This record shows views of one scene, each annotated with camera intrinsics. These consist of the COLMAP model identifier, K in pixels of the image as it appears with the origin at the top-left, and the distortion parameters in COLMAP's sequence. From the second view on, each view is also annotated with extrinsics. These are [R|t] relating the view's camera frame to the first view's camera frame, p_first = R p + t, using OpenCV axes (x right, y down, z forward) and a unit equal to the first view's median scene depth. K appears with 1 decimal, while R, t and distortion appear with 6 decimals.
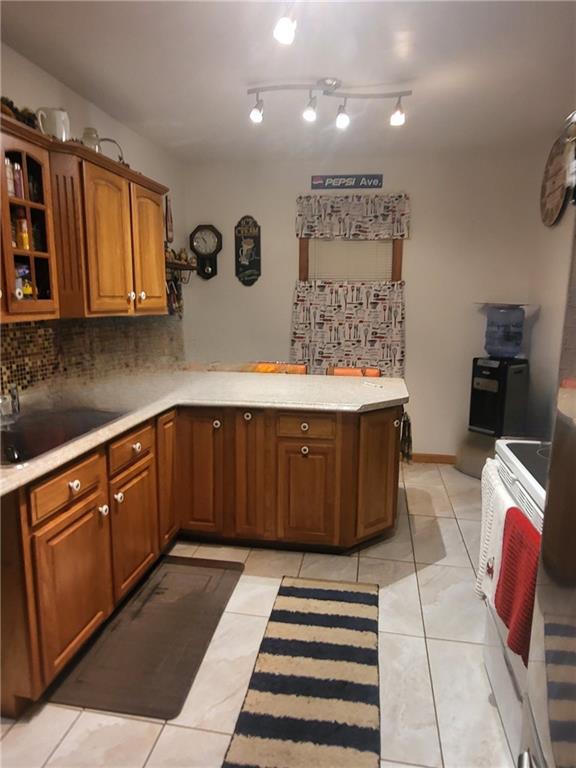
lens RADIAL K [[437.4, 0, 288.9], [0, 437.4, 376.5], [0, 0, 1]] dist [0.001541, 0.000326]
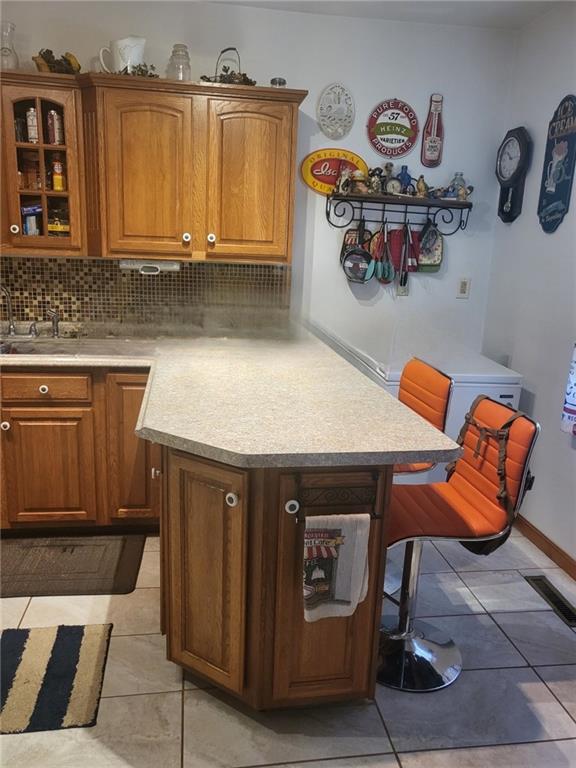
lens RADIAL K [[563.9, 0, 288.0], [0, 563.9, 384.0], [0, 0, 1]] dist [0.008311, 0.005233]
pose [[0.397830, 0.231480, -0.887777, 0.892528], [-0.200519, 0.966191, 0.162069, -0.147939], [0.895279, 0.113540, 0.430796, 0.860103]]
